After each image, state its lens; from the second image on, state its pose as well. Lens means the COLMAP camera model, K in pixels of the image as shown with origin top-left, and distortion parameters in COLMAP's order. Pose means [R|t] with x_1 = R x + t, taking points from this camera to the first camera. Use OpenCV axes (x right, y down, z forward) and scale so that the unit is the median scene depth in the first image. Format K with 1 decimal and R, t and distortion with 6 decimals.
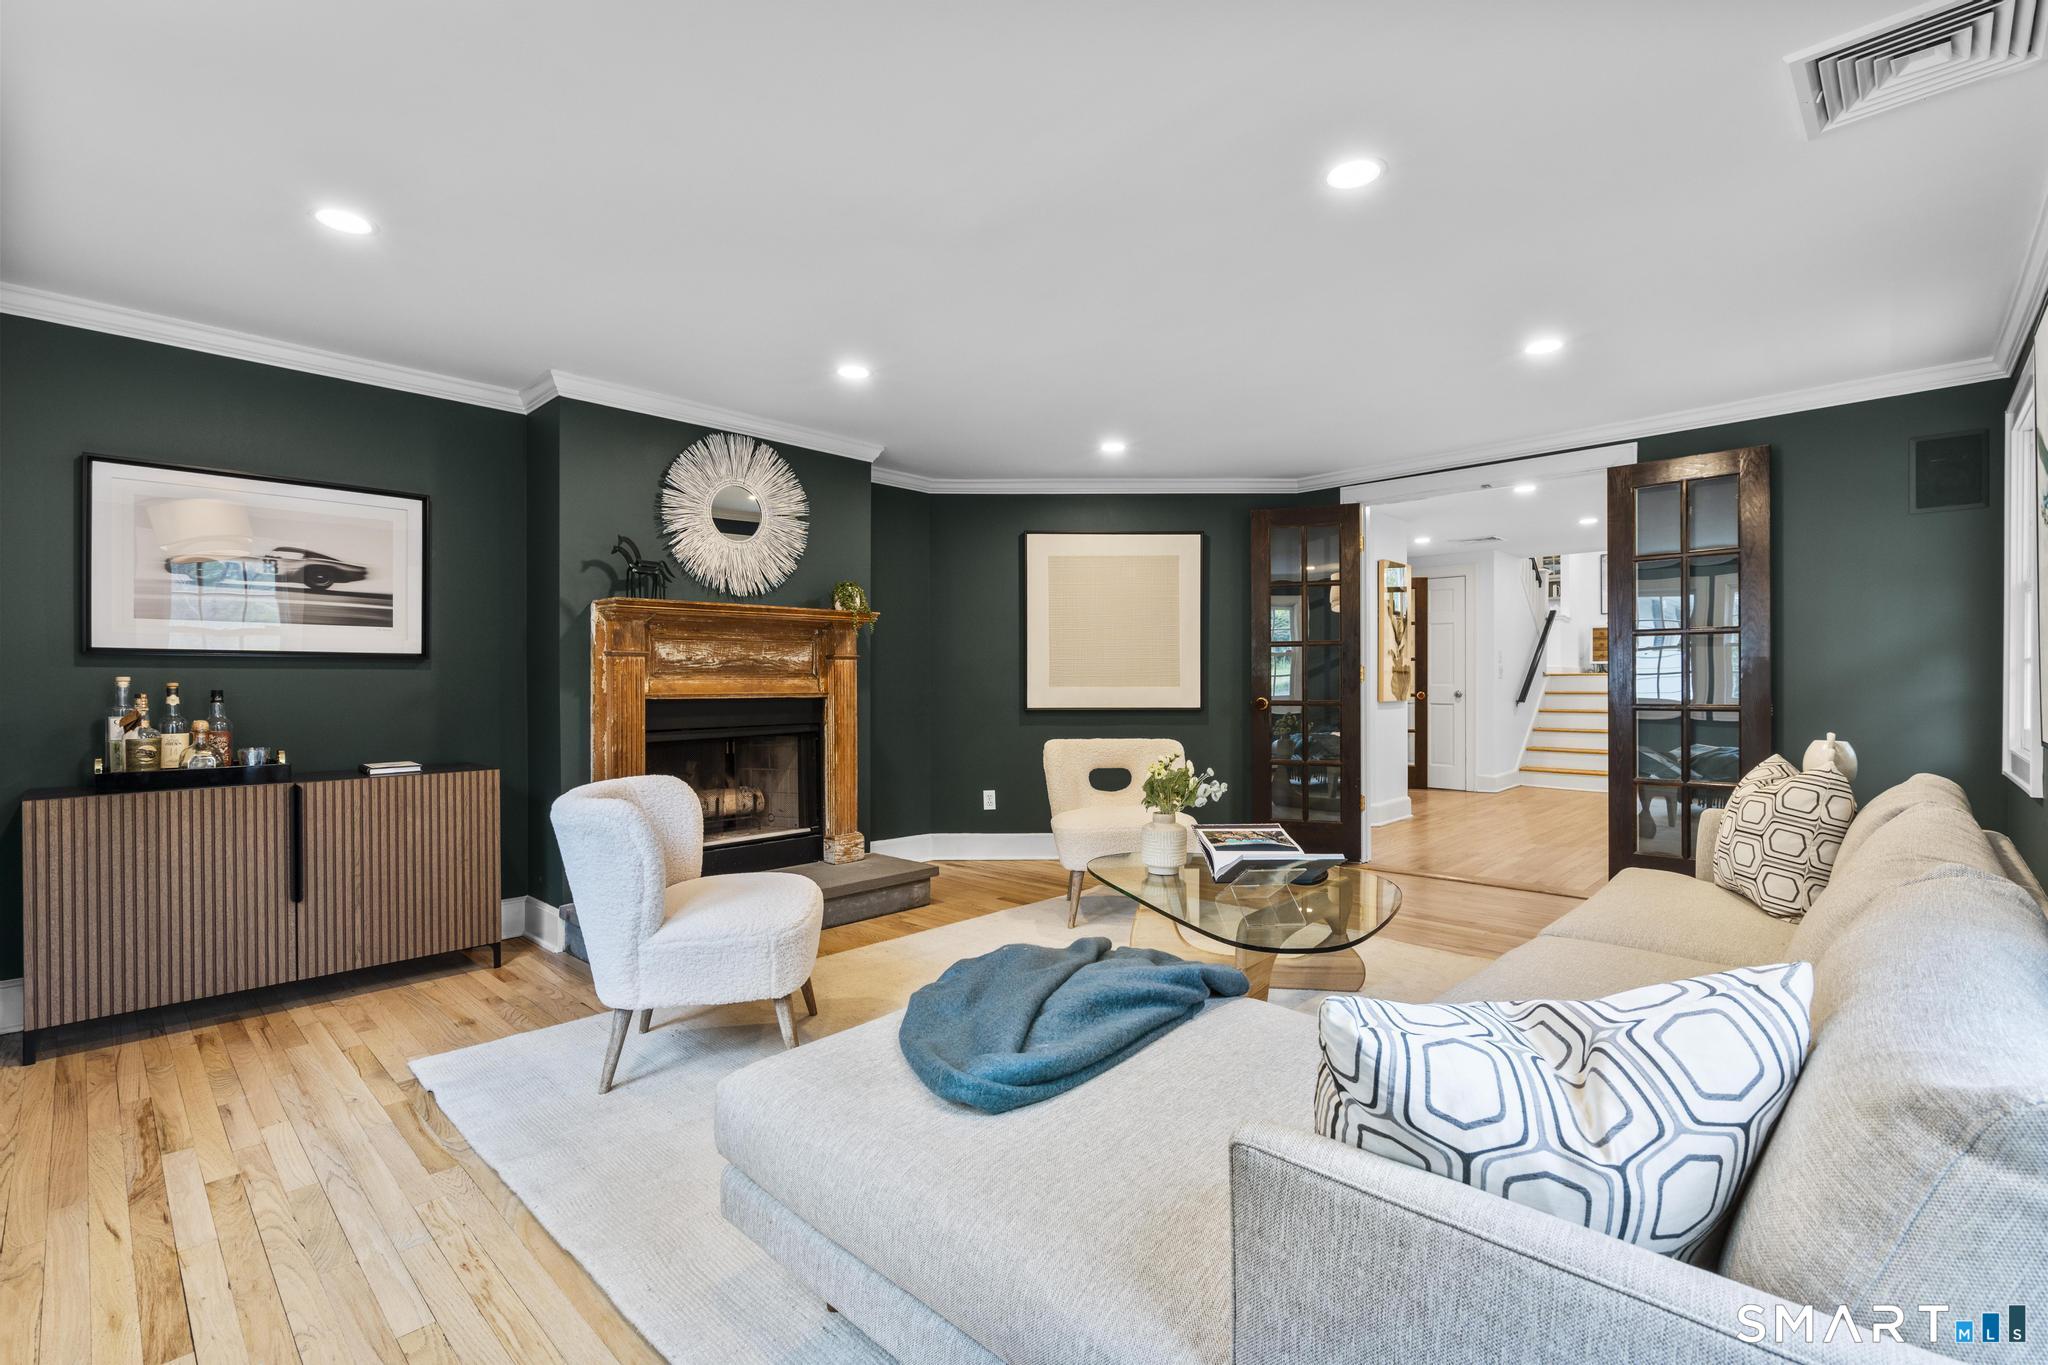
lens RADIAL K [[916.6, 0, 1024.2], [0, 916.6, 680.1], [0, 0, 1]] dist [-0.001106, 0.000201]
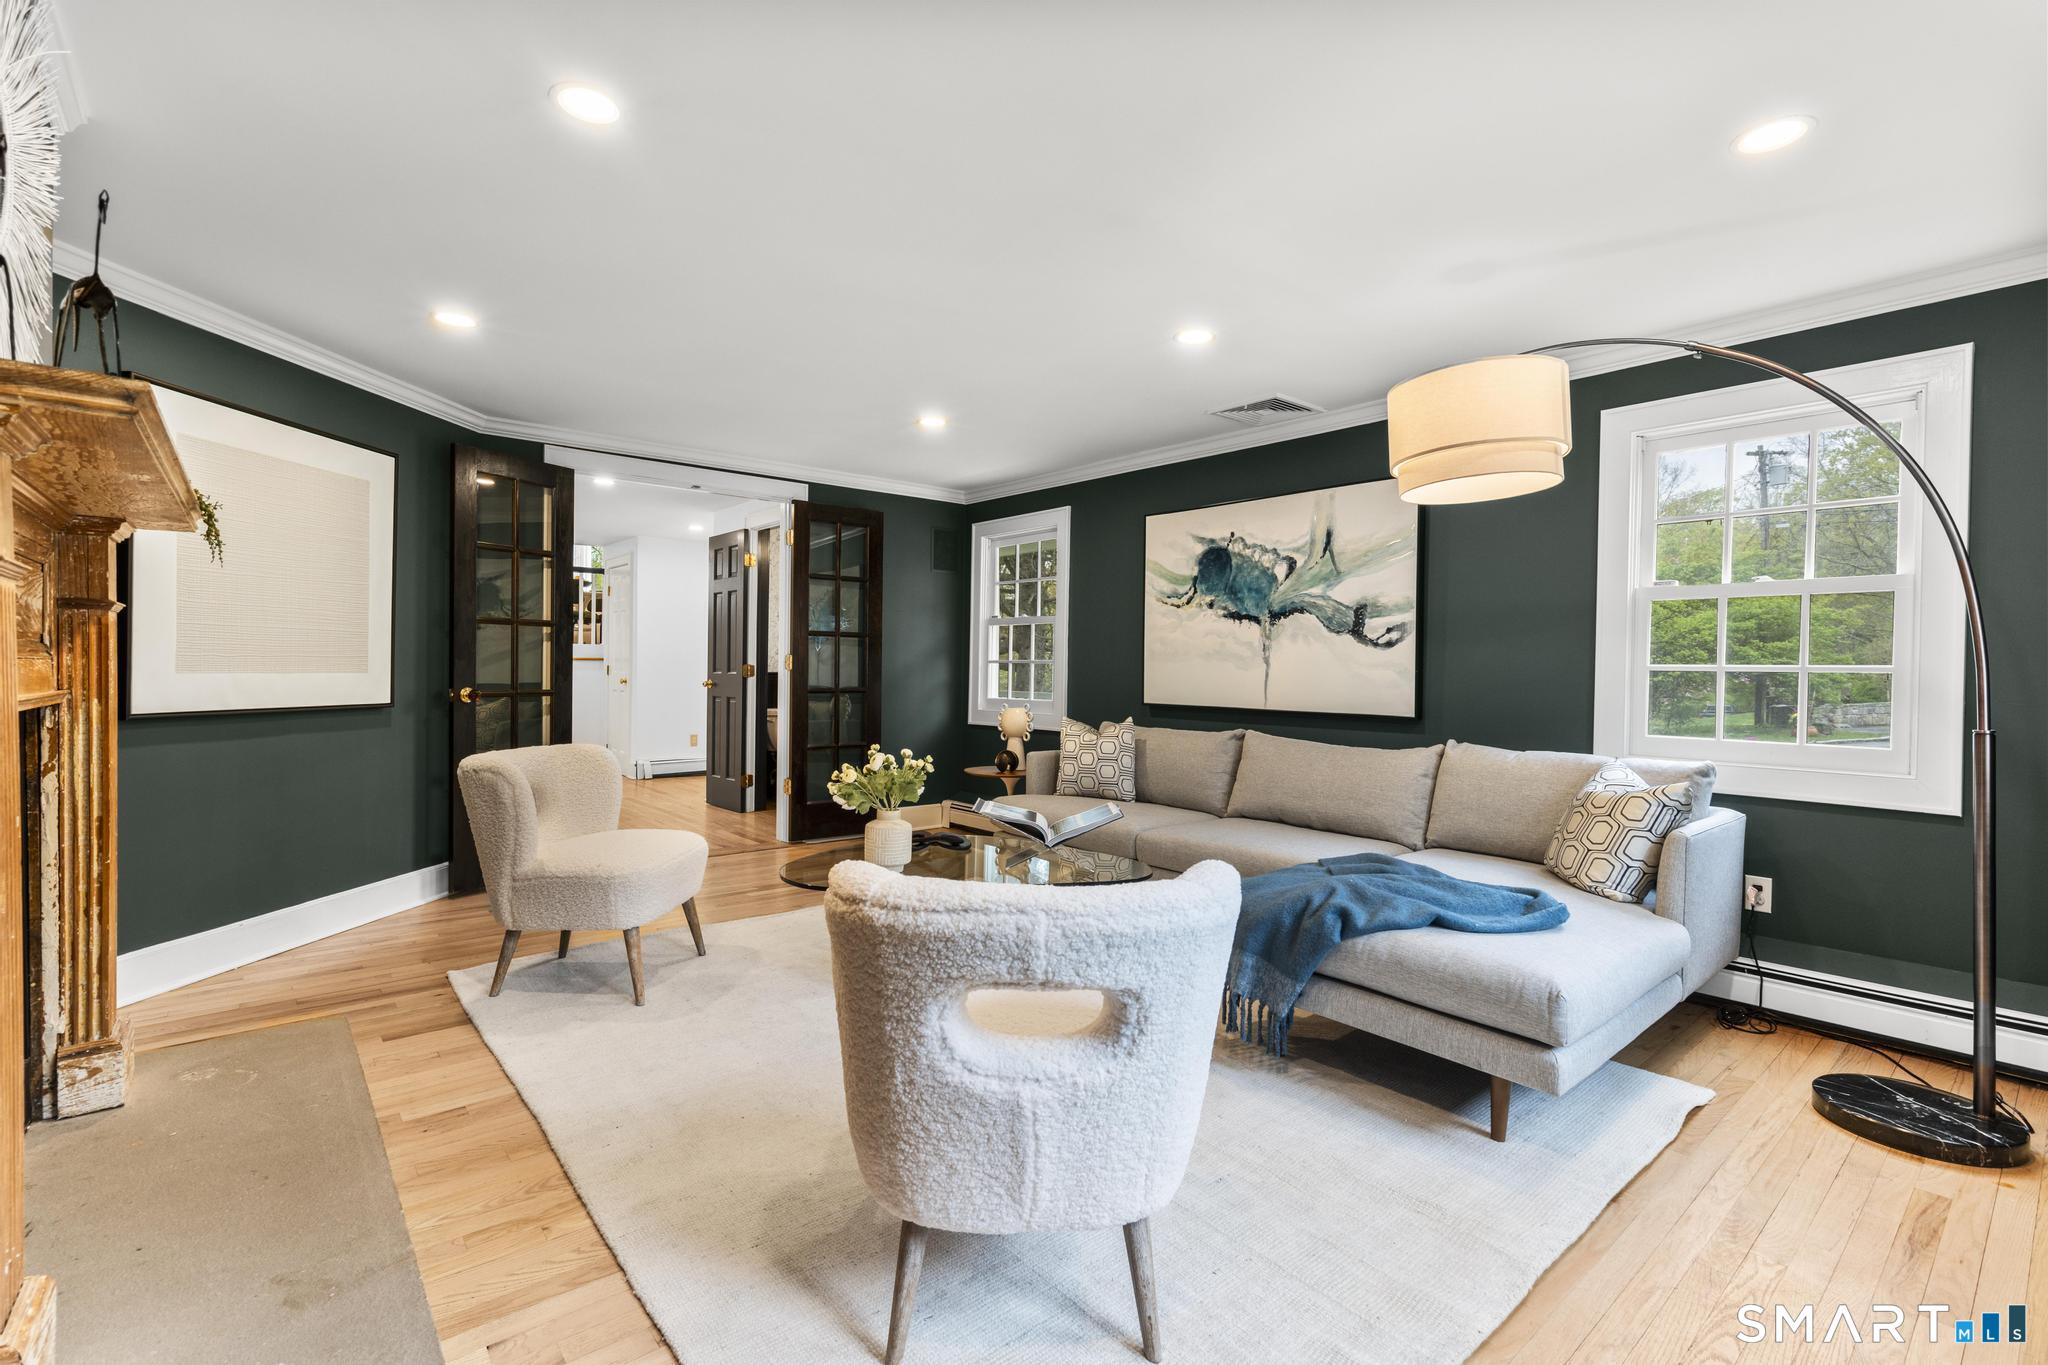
lens RADIAL K [[916.6, 0, 1024.2], [0, 916.6, 680.1], [0, 0, 1]] dist [-0.001106, 0.000201]
pose [[0.115010, -0.006501, 0.993343, -0.468813], [-0.011280, 0.999906, 0.007850, 0.001619], [-0.993300, -0.012108, 0.114925, 0.450819]]
